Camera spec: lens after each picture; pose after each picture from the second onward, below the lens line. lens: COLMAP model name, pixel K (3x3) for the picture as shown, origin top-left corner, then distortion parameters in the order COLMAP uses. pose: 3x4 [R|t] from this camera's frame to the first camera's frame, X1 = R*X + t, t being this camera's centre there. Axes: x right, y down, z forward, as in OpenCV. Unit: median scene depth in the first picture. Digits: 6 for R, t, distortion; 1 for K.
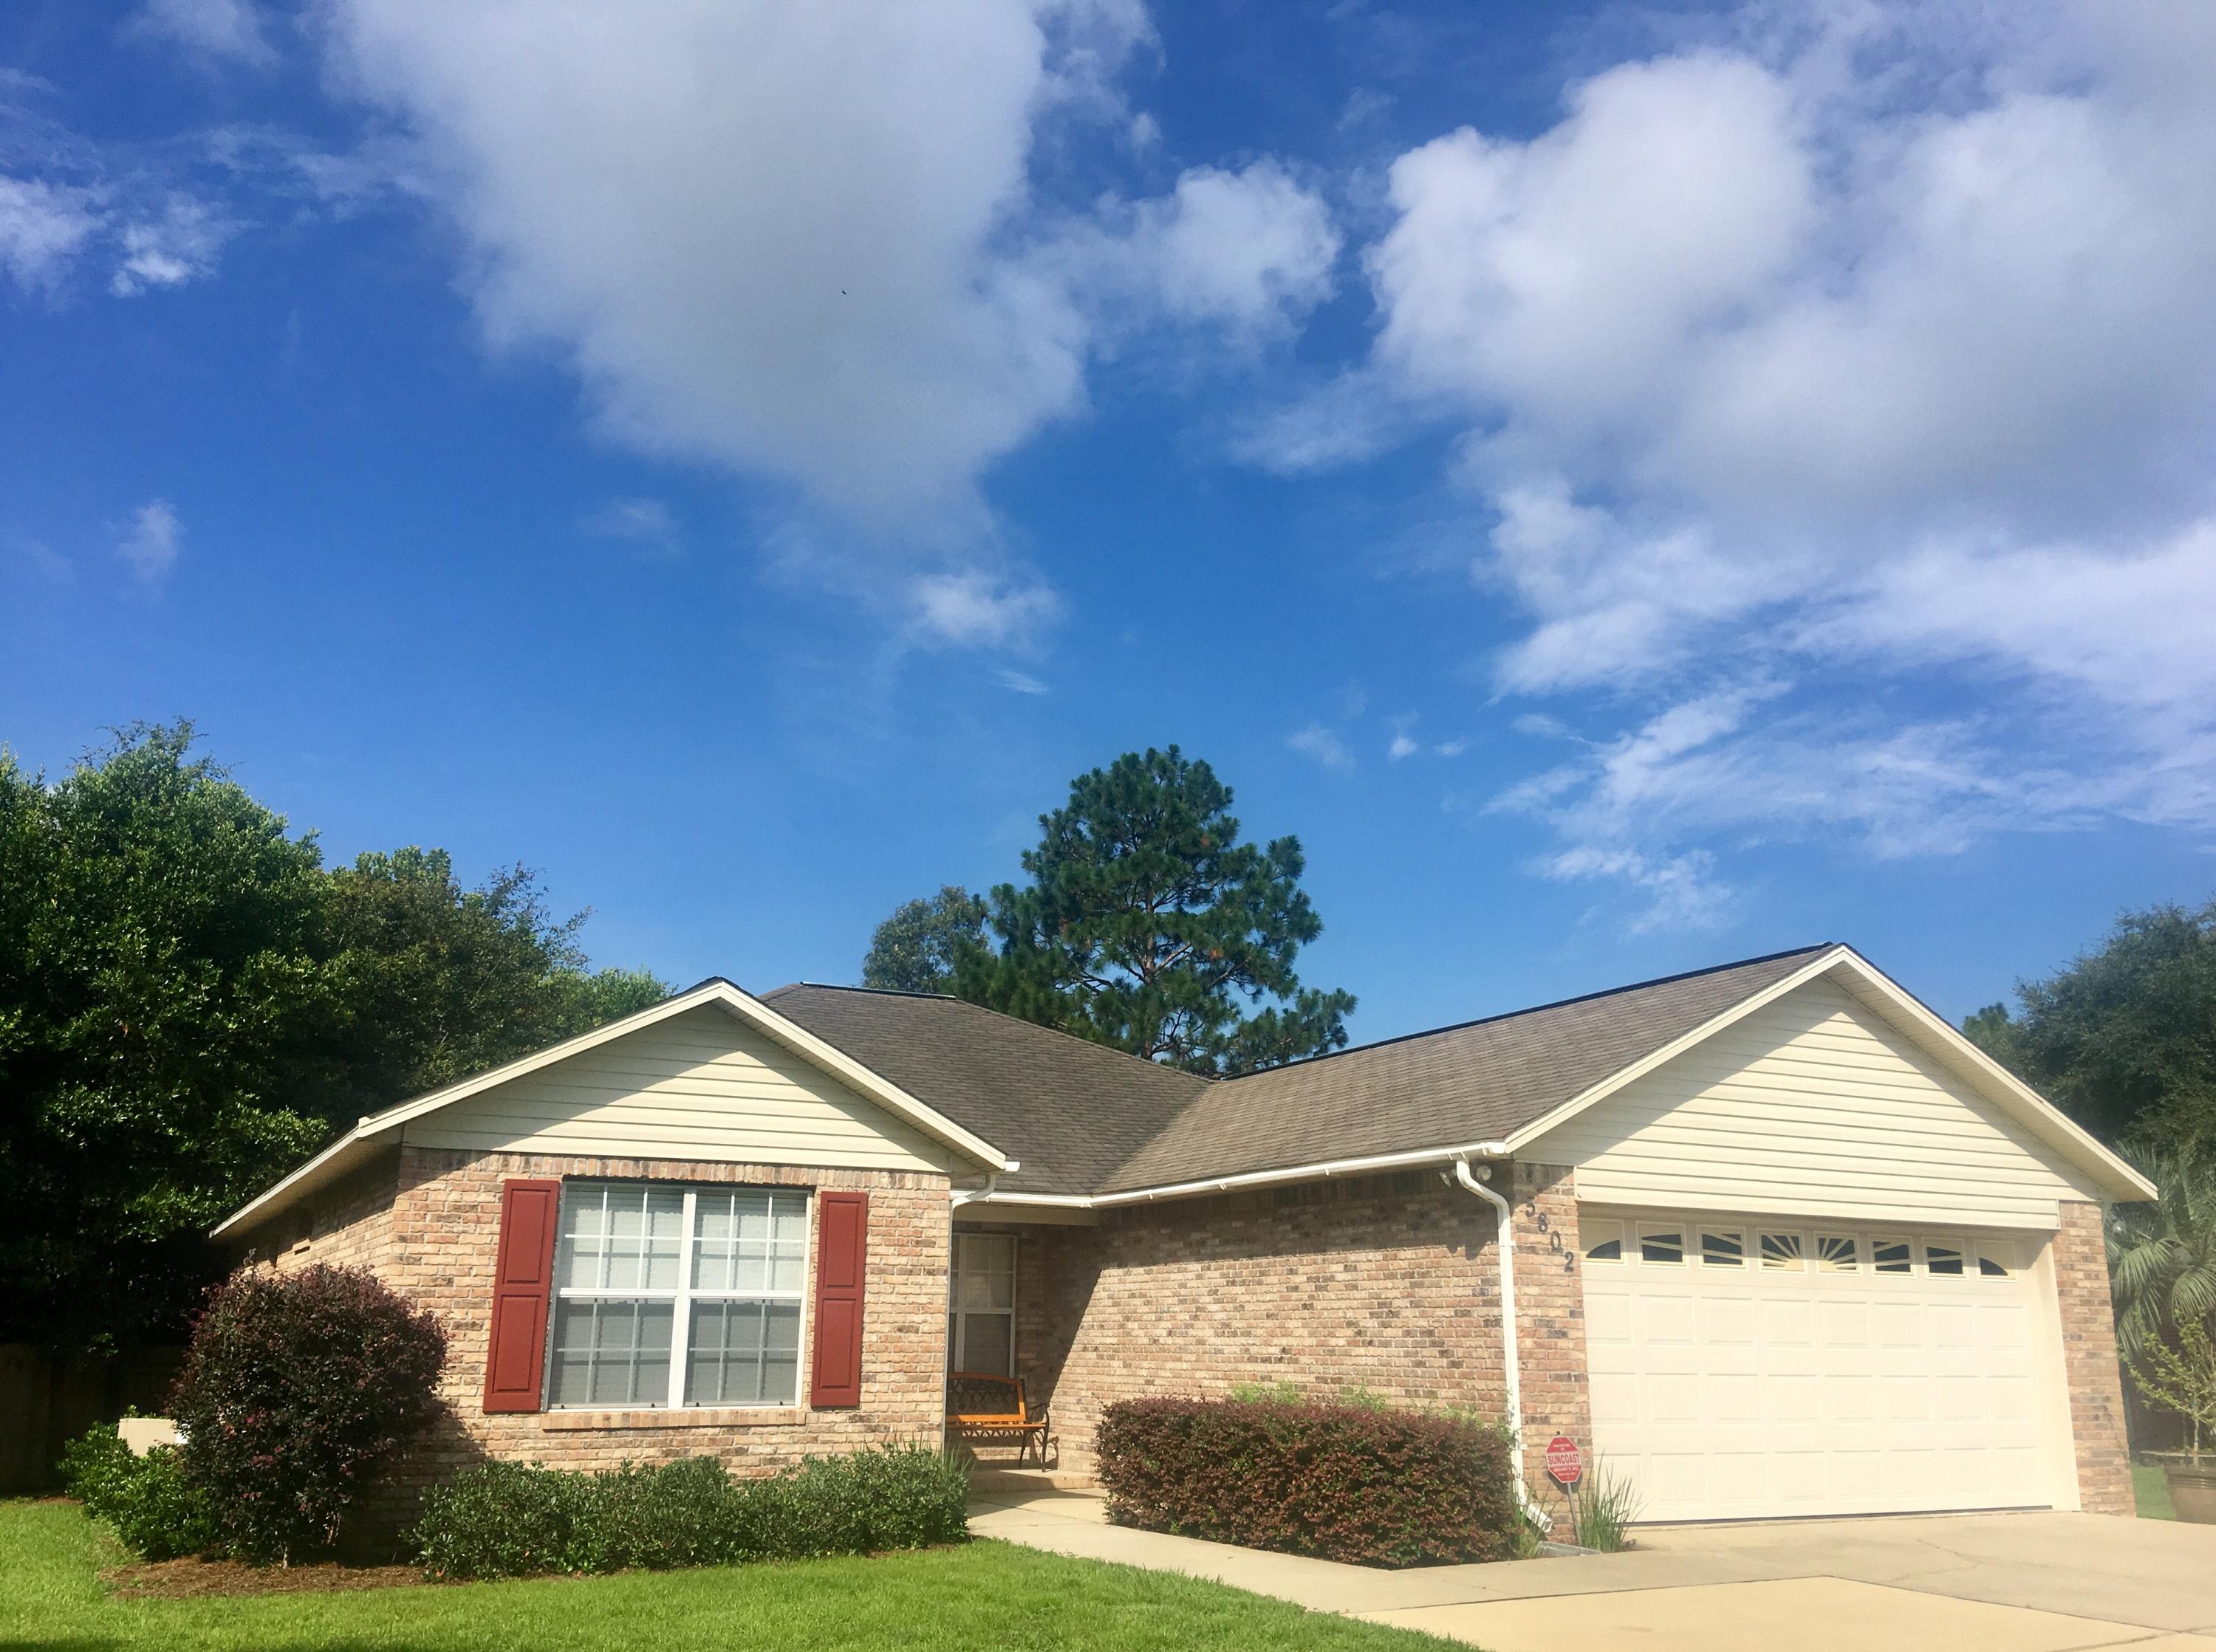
lens RADIAL K [[1875.1, 0, 1108.0], [0, 1875.1, 826.0], [0, 0, 1]] dist [0.100877, -0.174533]
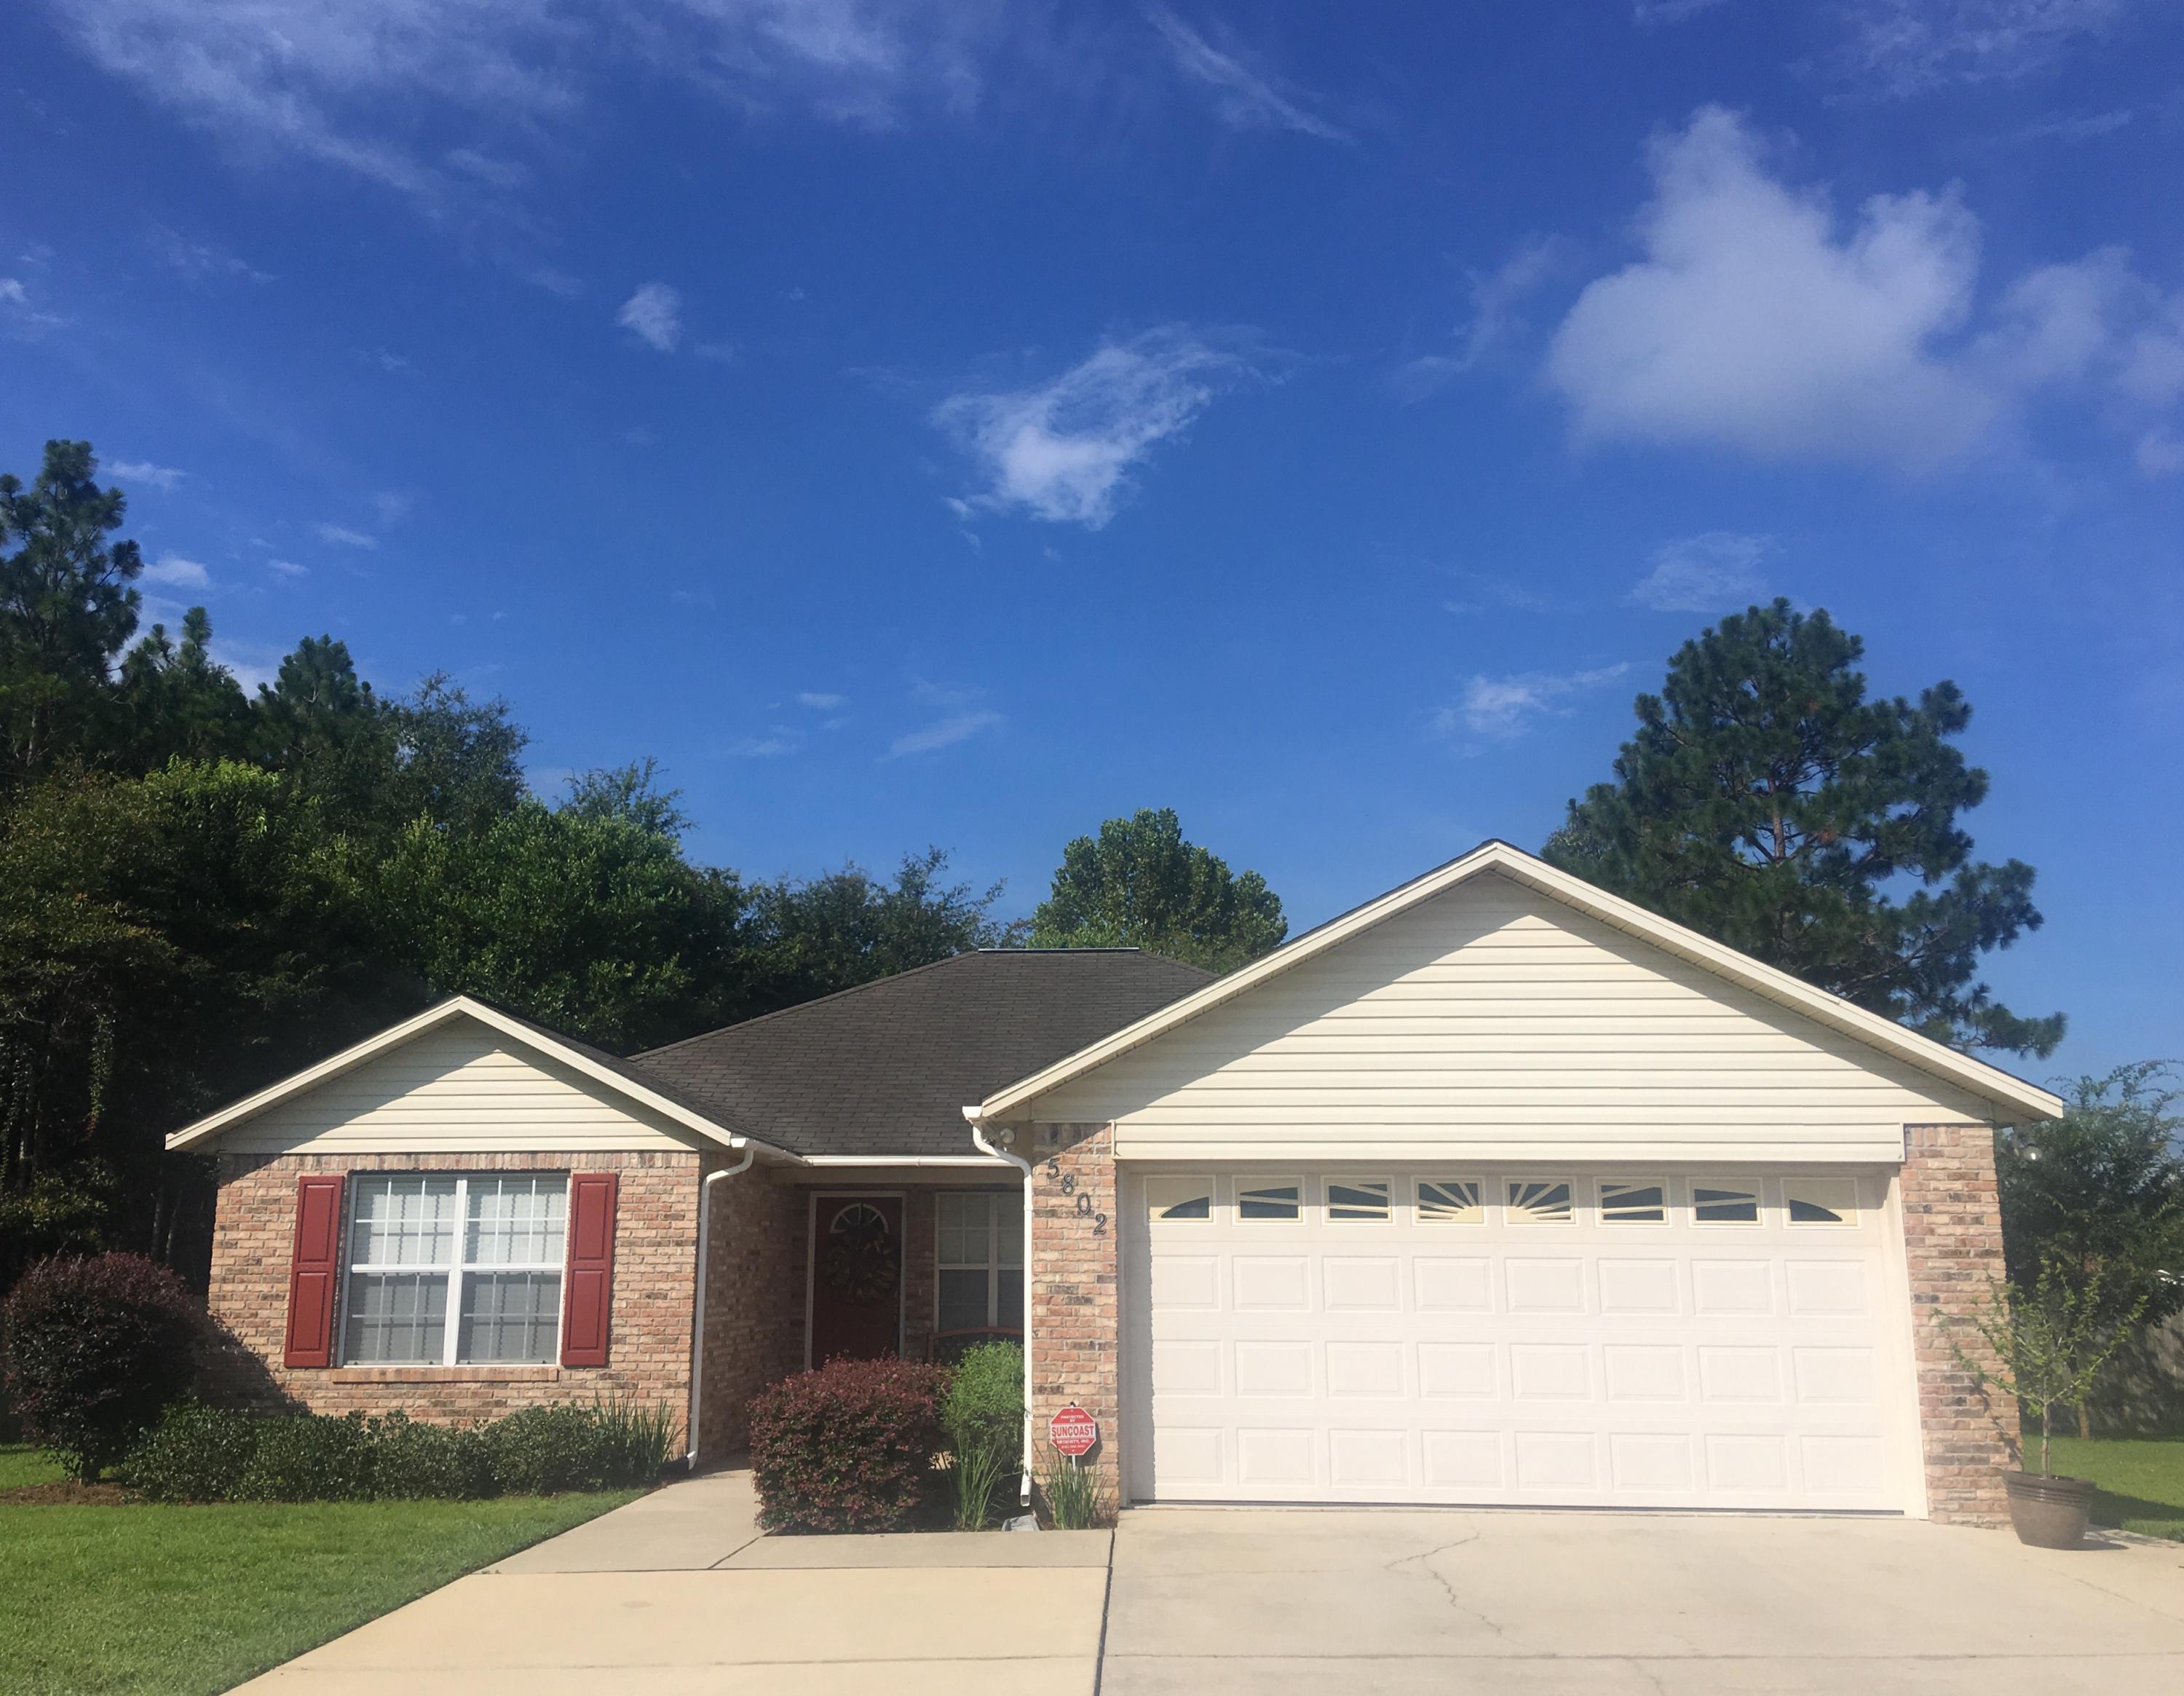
lens RADIAL K [[1972.2, 0, 1092.0], [0, 1972.2, 848.0], [0, 0, 1]] dist [0.102137, -0.171399]
pose [[0.862481, -0.111726, -0.493603, 0.715997], [0.140497, 0.989849, 0.021443, 0.022699], [0.486197, -0.087845, 0.869423, 0.152809]]
